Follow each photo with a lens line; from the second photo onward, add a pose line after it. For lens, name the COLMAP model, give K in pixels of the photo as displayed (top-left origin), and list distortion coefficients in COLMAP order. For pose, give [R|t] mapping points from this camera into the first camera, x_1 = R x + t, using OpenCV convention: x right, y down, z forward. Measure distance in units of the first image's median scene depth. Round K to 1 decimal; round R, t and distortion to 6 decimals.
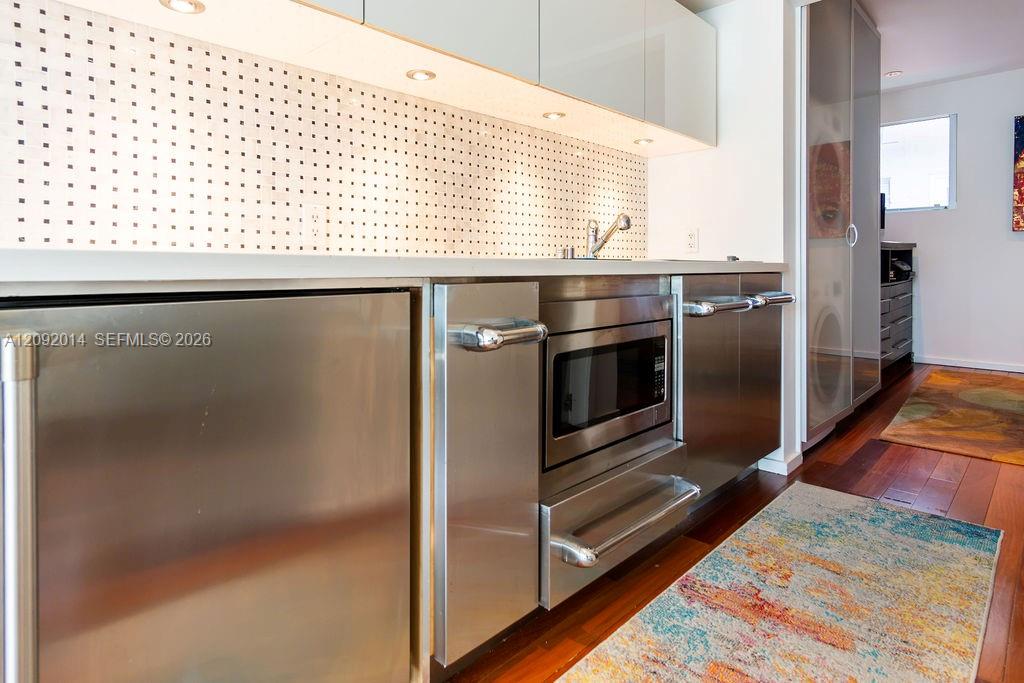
lens RADIAL K [[572.6, 0, 496.9], [0, 572.6, 268.4], [0, 0, 1]] dist [0.012687, -0.003183]
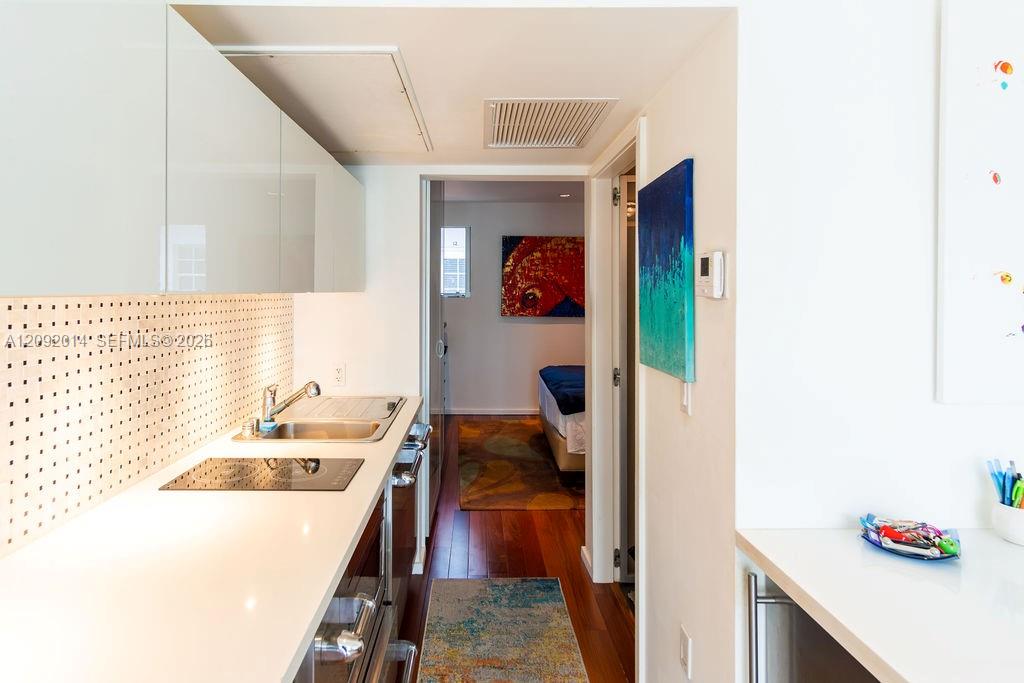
lens RADIAL K [[576.2, 0, 470.5], [0, 576.2, 289.5], [0, 0, 1]] dist [0.002074, 0.002116]
pose [[0.722703, -0.000228, 0.691158, -0.325325], [0.004596, 0.999979, -0.004476, -0.290462], [-0.691143, 0.006411, 0.722689, 0.077032]]
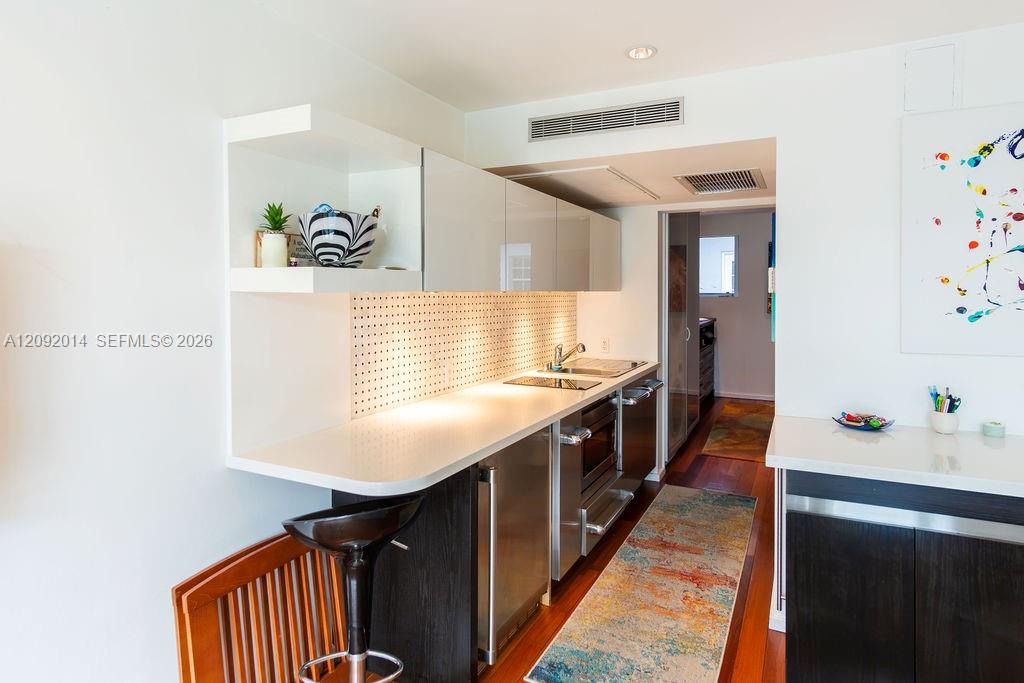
lens RADIAL K [[565.9, 0, 524.7], [0, 565.9, 301.8], [0, 0, 1]] dist [0.003743, 0.000718]
pose [[0.950993, -0.009836, 0.309056, -0.544105], [0.006112, 0.999897, 0.013014, -0.281189], [-0.309152, -0.010487, 0.950955, -0.671912]]
